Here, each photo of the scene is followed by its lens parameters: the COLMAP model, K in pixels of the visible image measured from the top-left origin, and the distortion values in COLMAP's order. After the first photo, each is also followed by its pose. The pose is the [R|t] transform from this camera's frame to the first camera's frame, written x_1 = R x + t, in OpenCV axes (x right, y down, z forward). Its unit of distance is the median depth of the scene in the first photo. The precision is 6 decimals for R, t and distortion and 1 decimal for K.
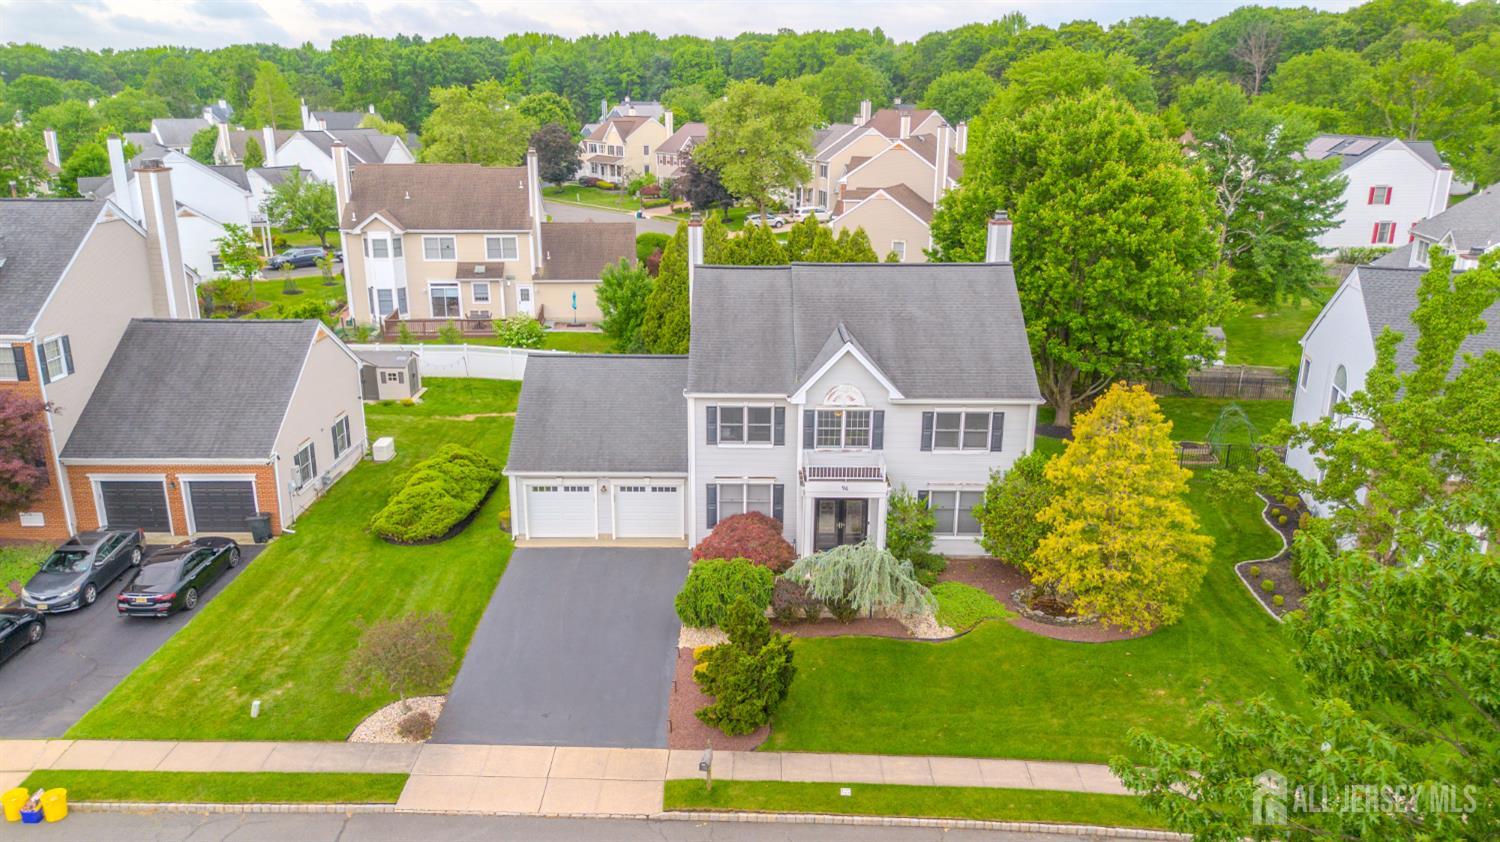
lens RADIAL K [[1062.2, 0, 750.0], [0, 1062.2, 421.0], [0, 0, 1]] dist [0.074505, -0.077597]
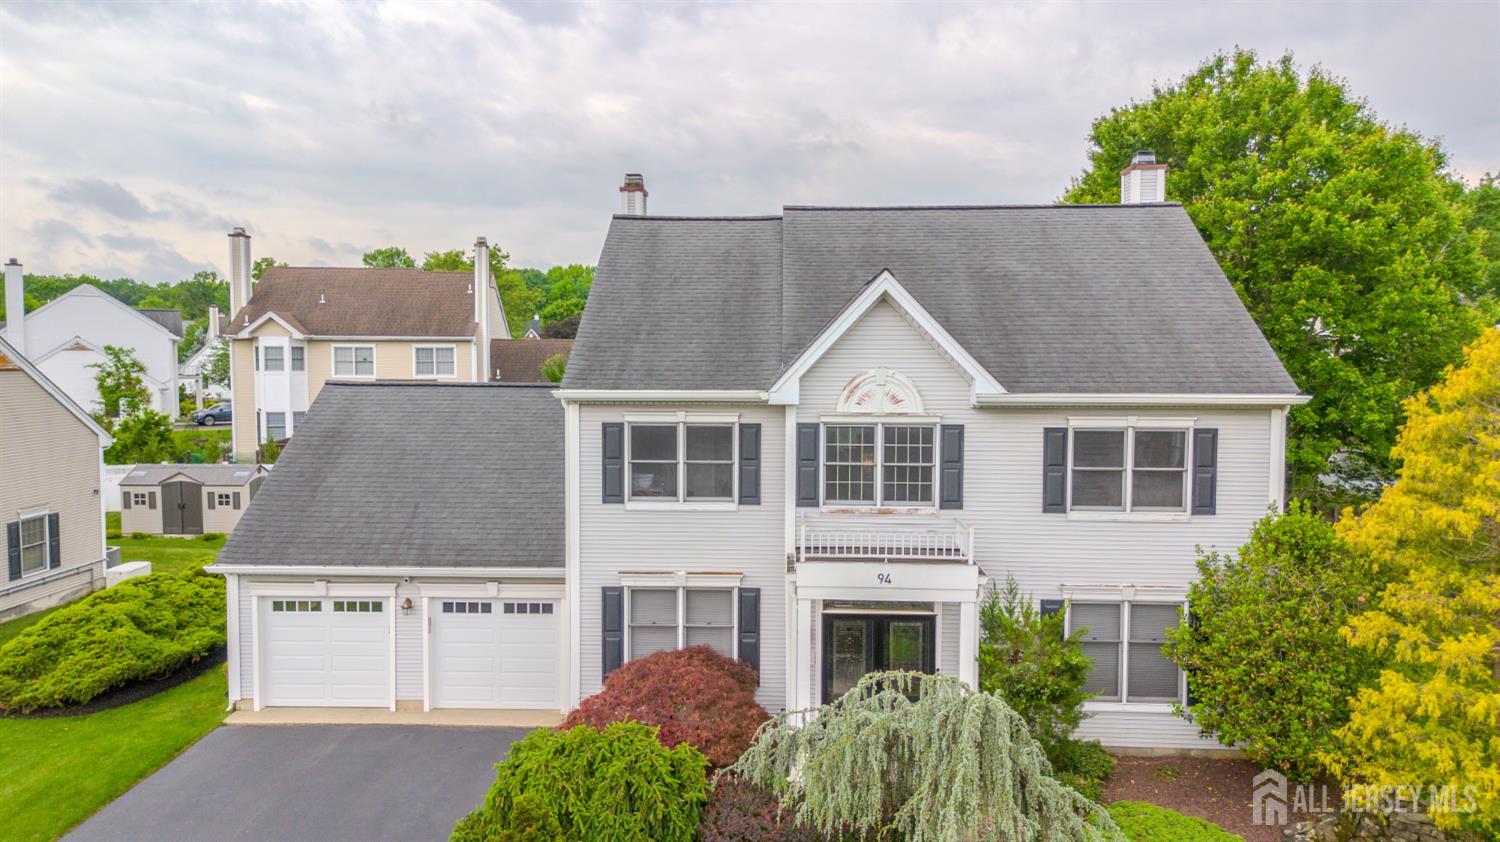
lens RADIAL K [[1062.2, 0, 750.0], [0, 1062.2, 421.0], [0, 0, 1]] dist [0.074505, -0.077597]
pose [[0.999067, -0.000211, -0.043194, 0.048026], [-0.009619, 0.973791, -0.227241, 0.094647], [0.042110, 0.227444, 0.972880, 0.499155]]
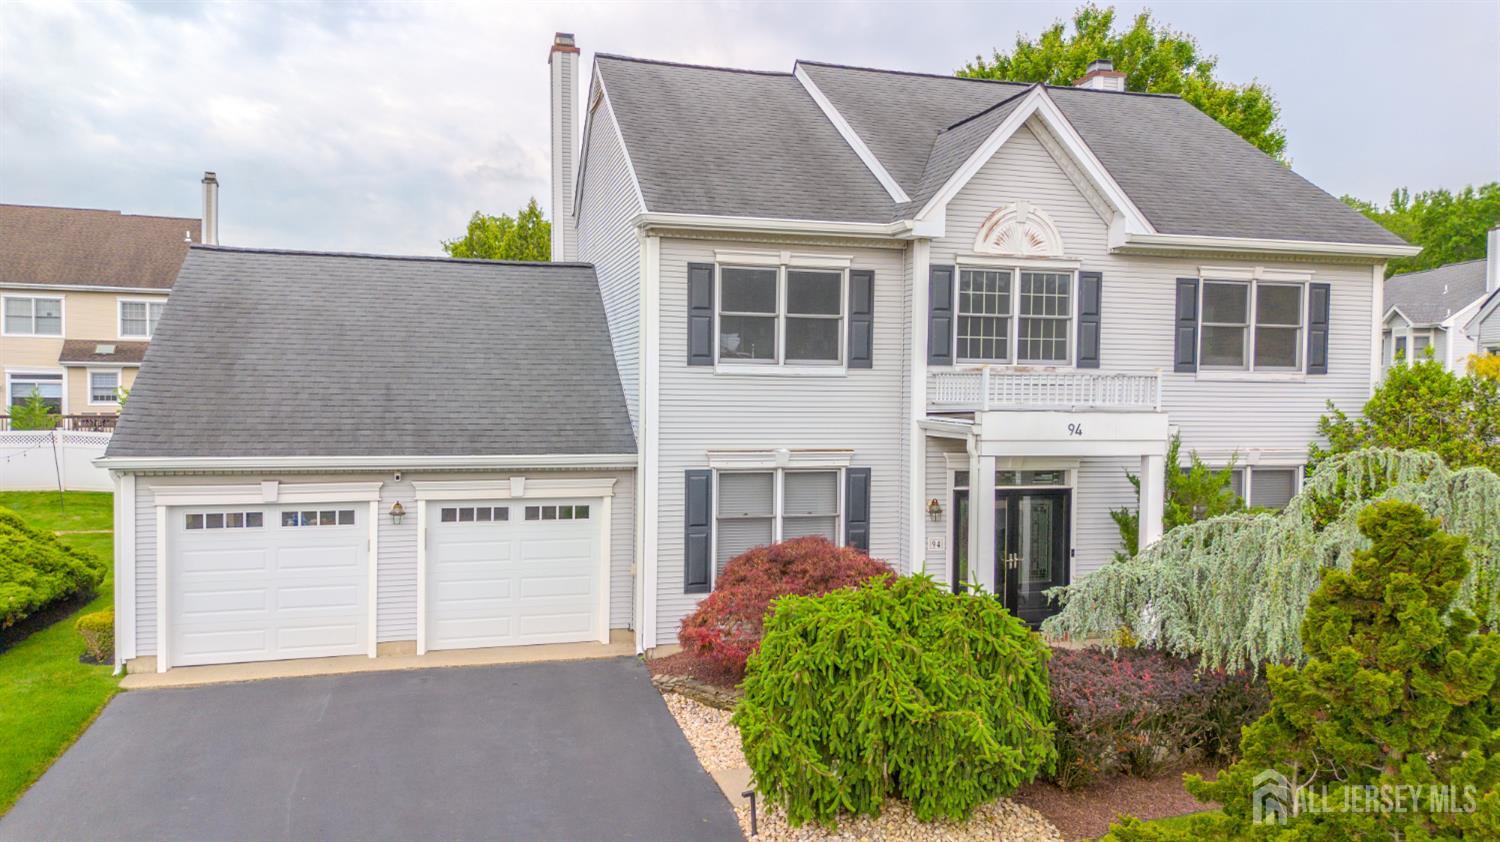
lens RADIAL K [[1062.2, 0, 750.0], [0, 1062.2, 421.0], [0, 0, 1]] dist [0.074505, -0.077597]
pose [[0.961709, -0.004297, 0.274039, -0.123646], [0.074208, 0.966611, -0.245267, 0.137470], [-0.263835, 0.256211, 0.929918, 0.617853]]
